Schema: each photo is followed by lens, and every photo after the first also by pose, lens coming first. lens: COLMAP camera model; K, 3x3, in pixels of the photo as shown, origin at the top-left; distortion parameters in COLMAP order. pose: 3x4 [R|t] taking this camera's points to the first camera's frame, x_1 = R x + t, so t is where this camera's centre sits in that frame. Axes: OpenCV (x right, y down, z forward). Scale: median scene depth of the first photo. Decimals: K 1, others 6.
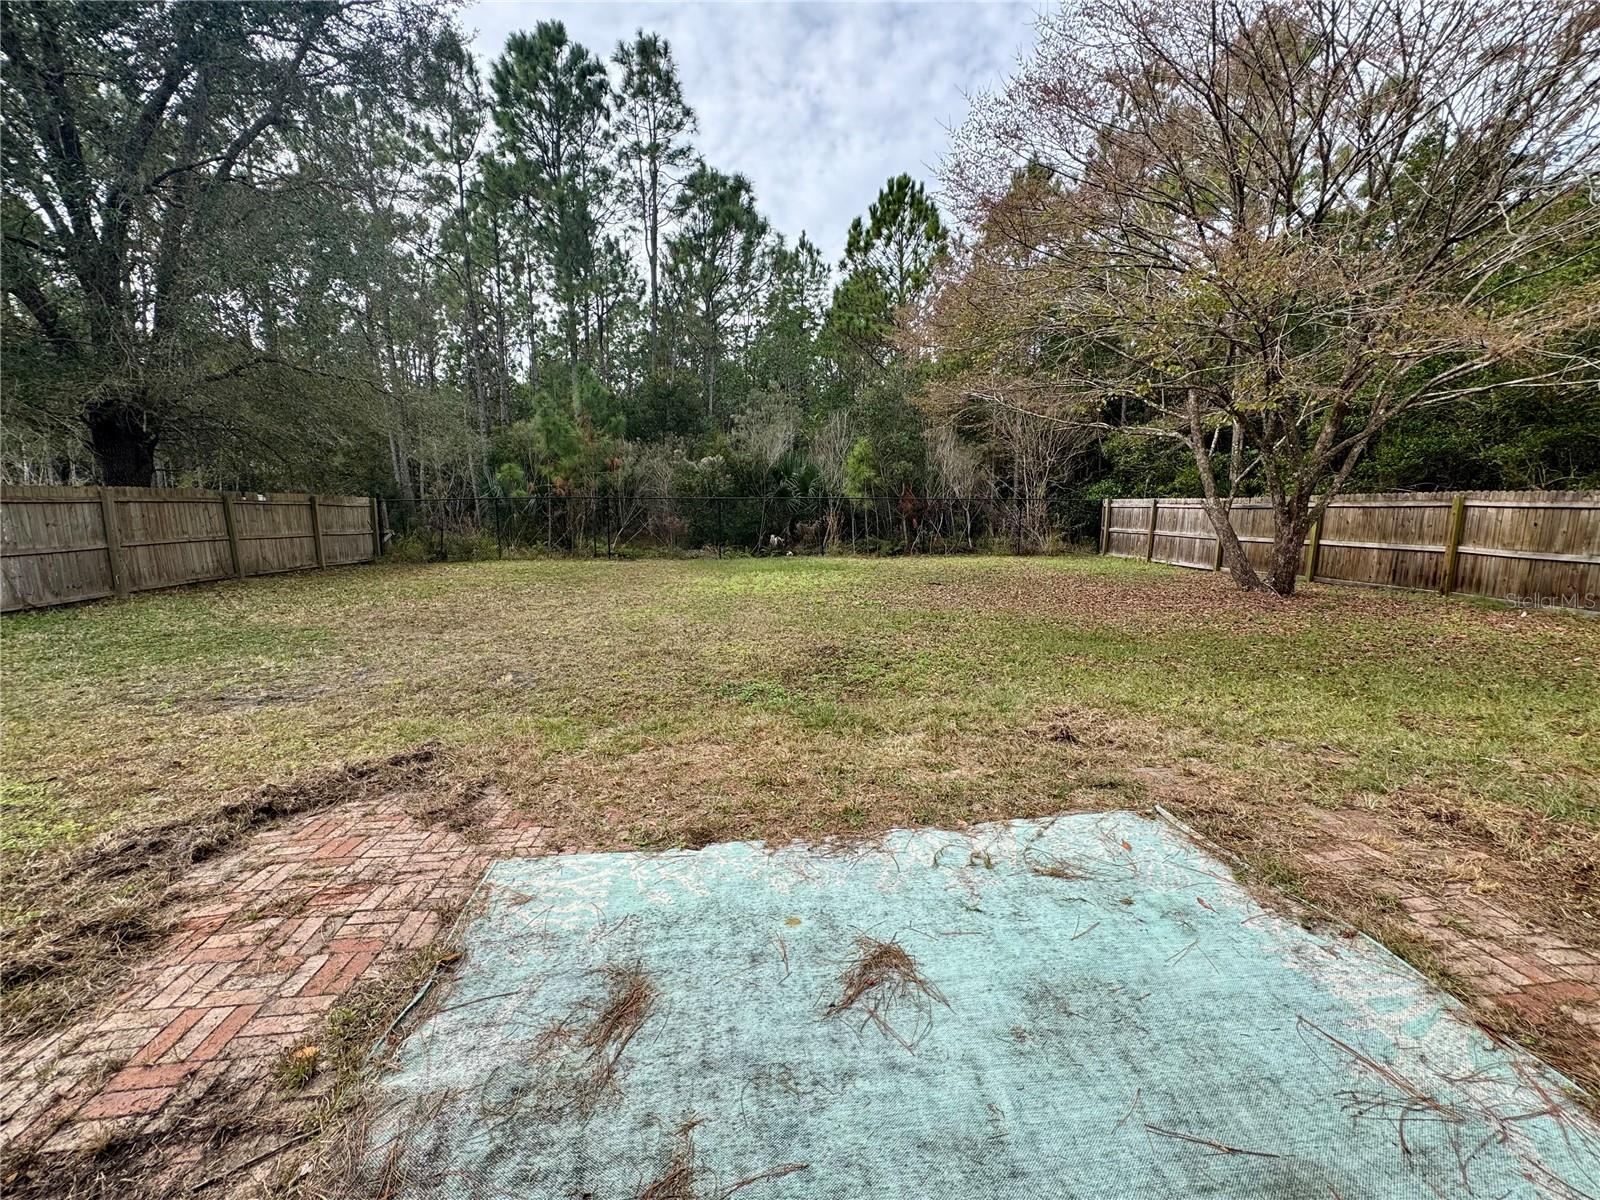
lens RADIAL K [[636.8, 0, 800.1], [0, 636.8, 601.0], [0, 0, 1]] dist [-0.000328, 0.000116]
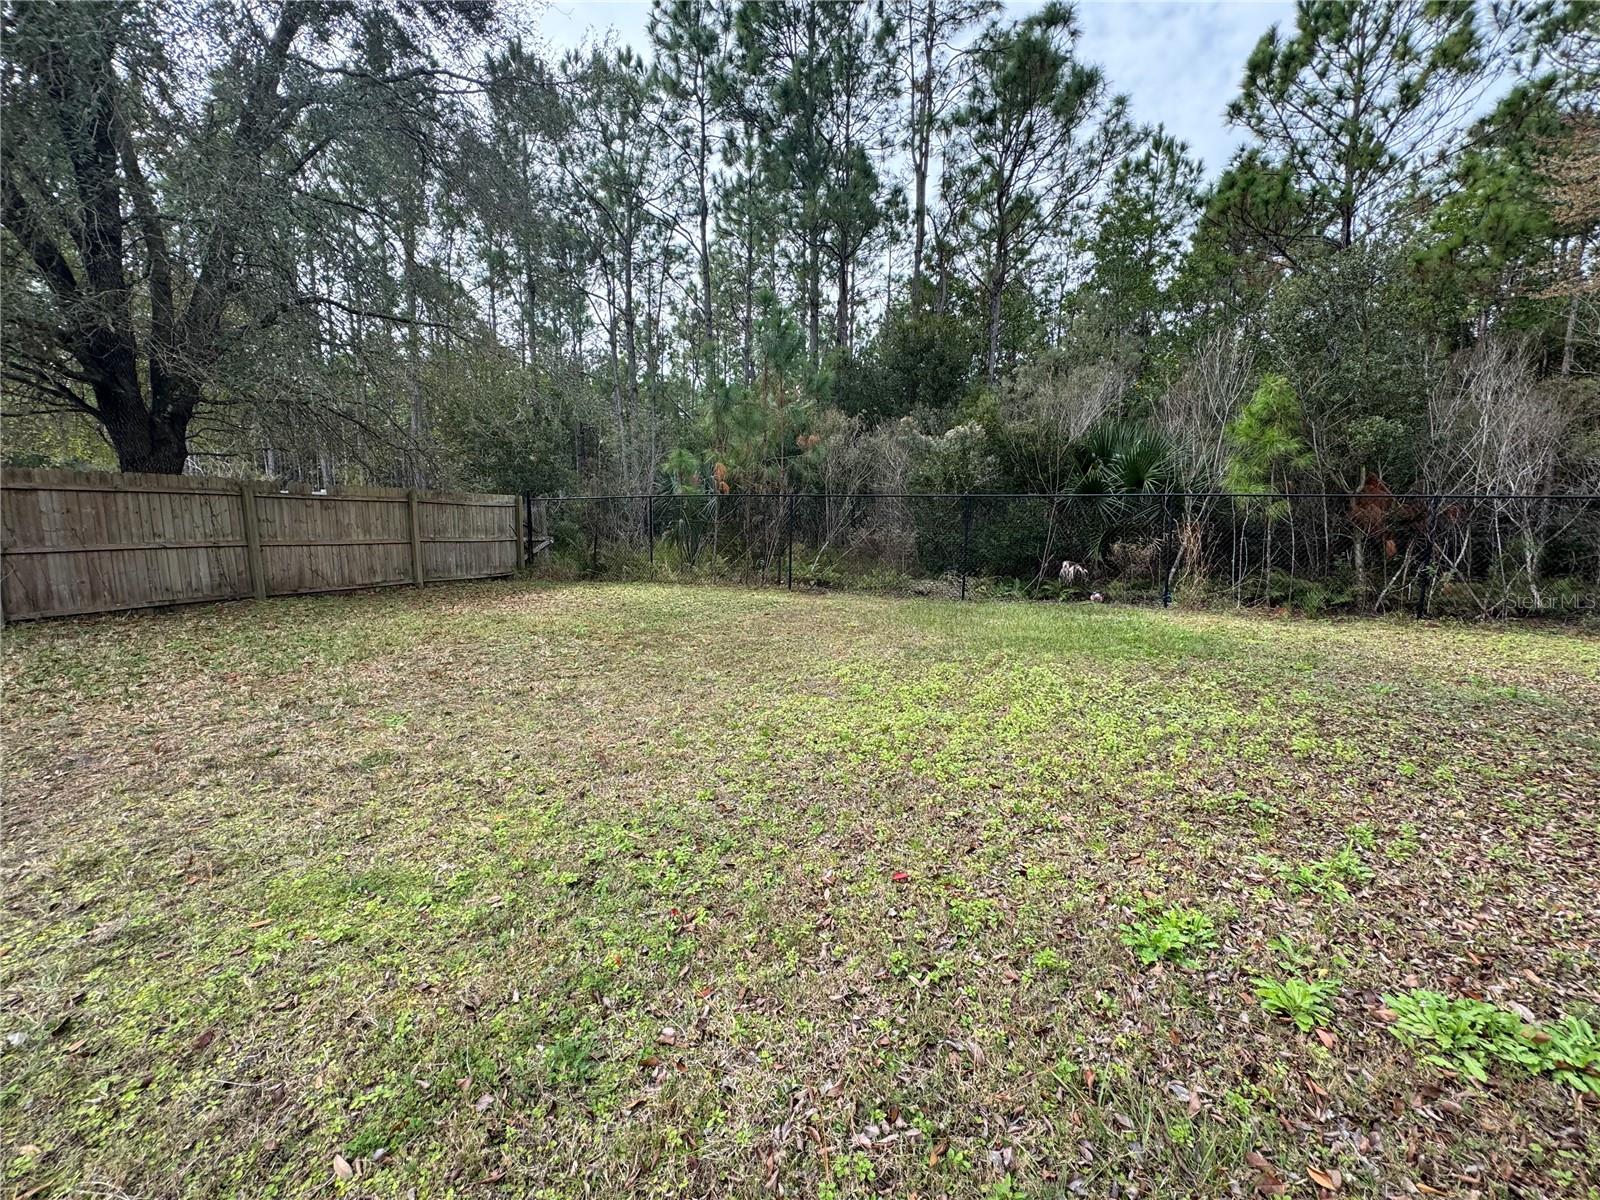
lens RADIAL K [[636.8, 0, 801.7], [0, 636.8, 595.3], [0, 0, 1]] dist [-0.000328, 0.000116]
pose [[0.890965, 0.065495, -0.449324, 0.003708], [-0.077178, 0.996988, -0.007712, -0.051493], [0.447466, 0.041549, 0.893335, 0.392393]]
